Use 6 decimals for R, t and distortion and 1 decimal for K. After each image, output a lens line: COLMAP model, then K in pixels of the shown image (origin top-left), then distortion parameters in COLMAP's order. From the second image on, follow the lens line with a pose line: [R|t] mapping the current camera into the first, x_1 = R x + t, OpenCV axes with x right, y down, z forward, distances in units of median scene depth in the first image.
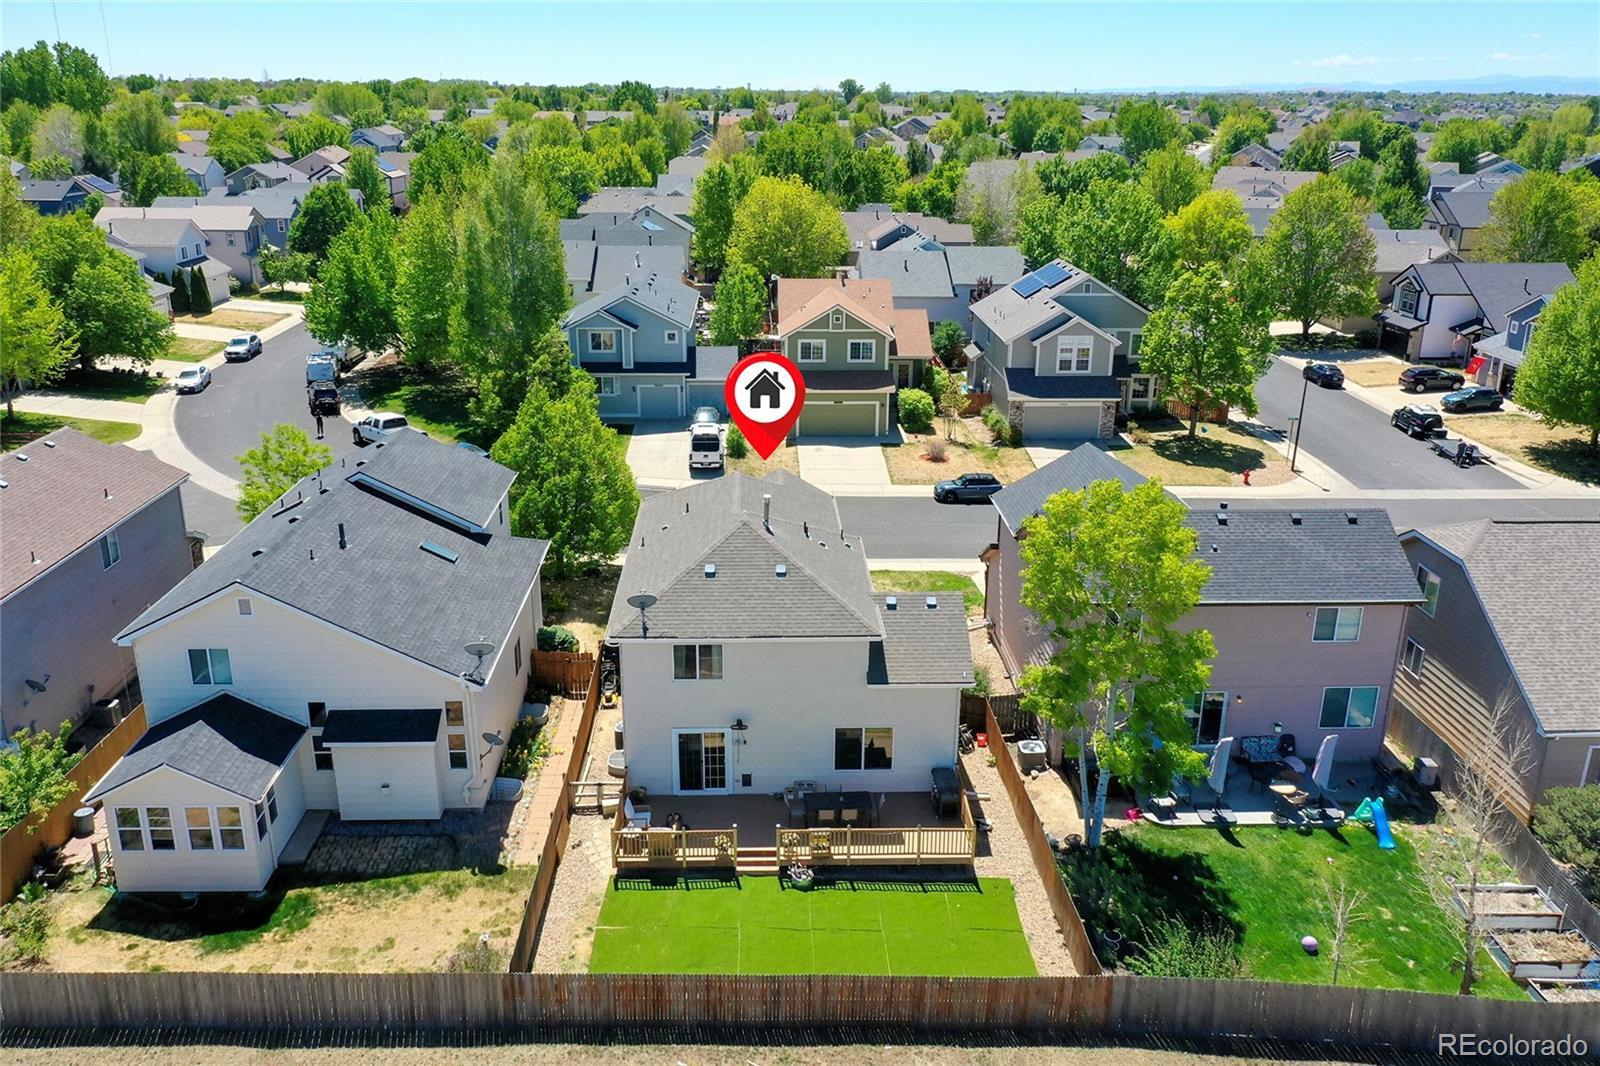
lens RADIAL K [[1256.3, 0, 794.6], [0, 1256.3, 534.2], [0, 0, 1]] dist [-0.009002, 0.014971]
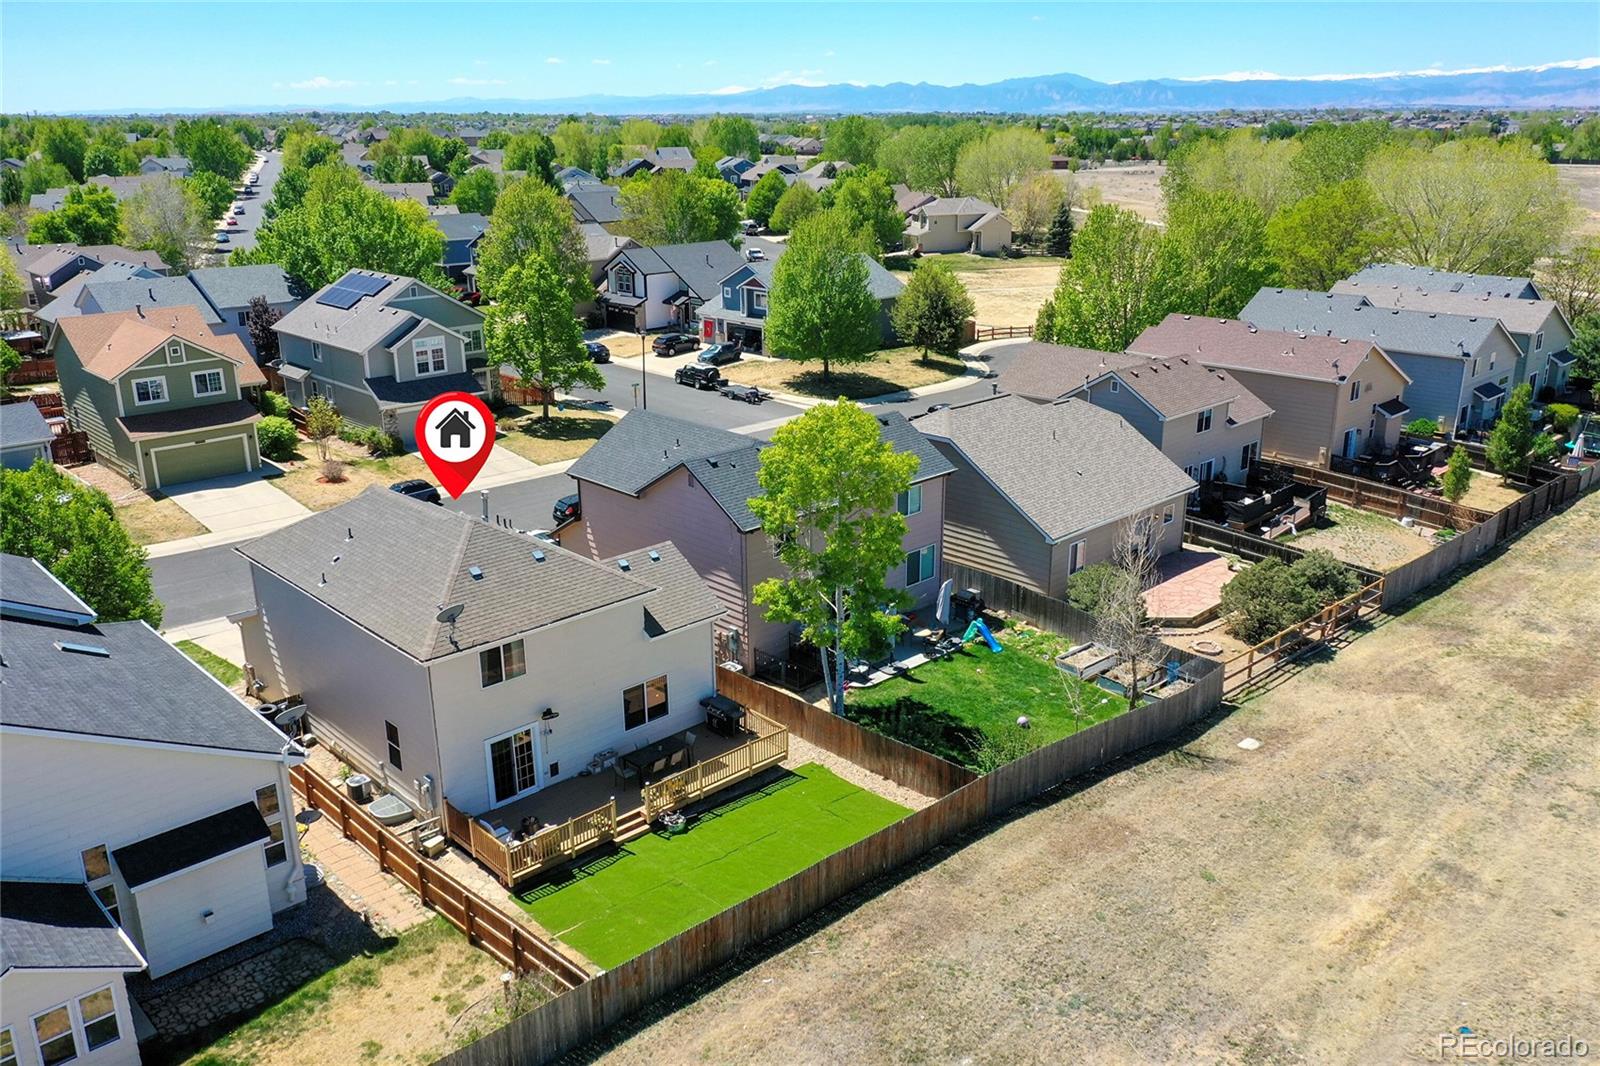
lens RADIAL K [[1256.3, 0, 795.2], [0, 1256.3, 530.1], [0, 0, 1]] dist [-0.009002, 0.014971]
pose [[0.742767, -0.215632, 0.633877, -0.486654], [0.227260, 0.971712, 0.064256, -0.009169], [-0.629801, 0.096328, 0.770760, 0.092750]]
